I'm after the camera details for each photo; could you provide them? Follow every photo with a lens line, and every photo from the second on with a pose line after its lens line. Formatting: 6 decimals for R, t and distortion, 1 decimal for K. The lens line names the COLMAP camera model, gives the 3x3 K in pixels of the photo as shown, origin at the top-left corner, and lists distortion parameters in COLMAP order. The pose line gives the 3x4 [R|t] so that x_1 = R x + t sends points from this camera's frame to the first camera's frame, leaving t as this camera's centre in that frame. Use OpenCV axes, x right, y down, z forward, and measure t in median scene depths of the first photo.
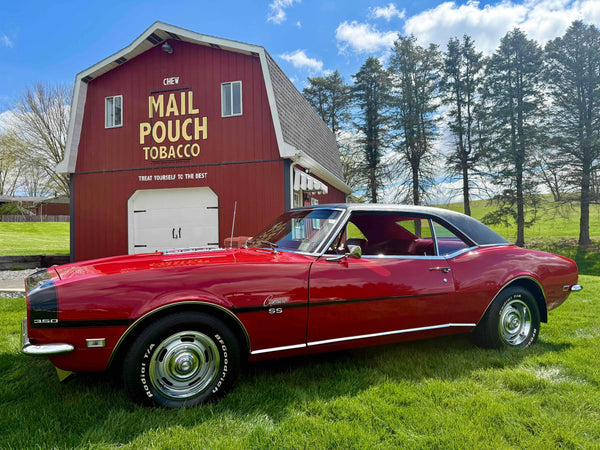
lens RADIAL K [[421.8, 0, 297.8], [0, 421.8, 224.7], [0, 0, 1]] dist [0.039903, -0.062745]
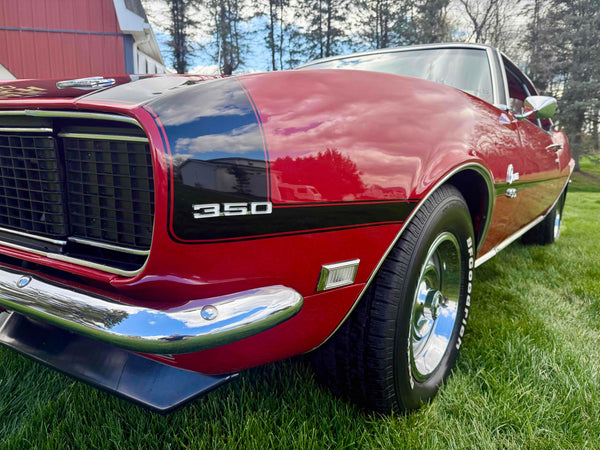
lens RADIAL K [[431.3, 0, 301.2], [0, 431.3, 224.2], [0, 0, 1]] dist [-0.008036, -0.005391]
pose [[0.872915, -0.050851, 0.485215, -0.129138], [-0.030768, 0.986836, 0.158773, 0.036756], [-0.486901, -0.153524, 0.859859, 0.143406]]
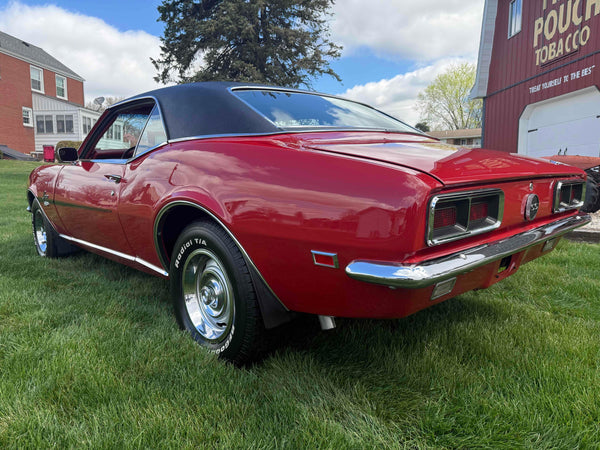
lens RADIAL K [[421.9, 0, 298.0], [0, 421.9, 226.9], [0, 0, 1]] dist [0.038651, -0.062721]
pose [[0.283176, 0.121771, -0.951306, 0.321533], [0.028737, 0.990384, 0.135328, 0.029774], [0.958637, -0.065660, 0.276954, 0.316360]]
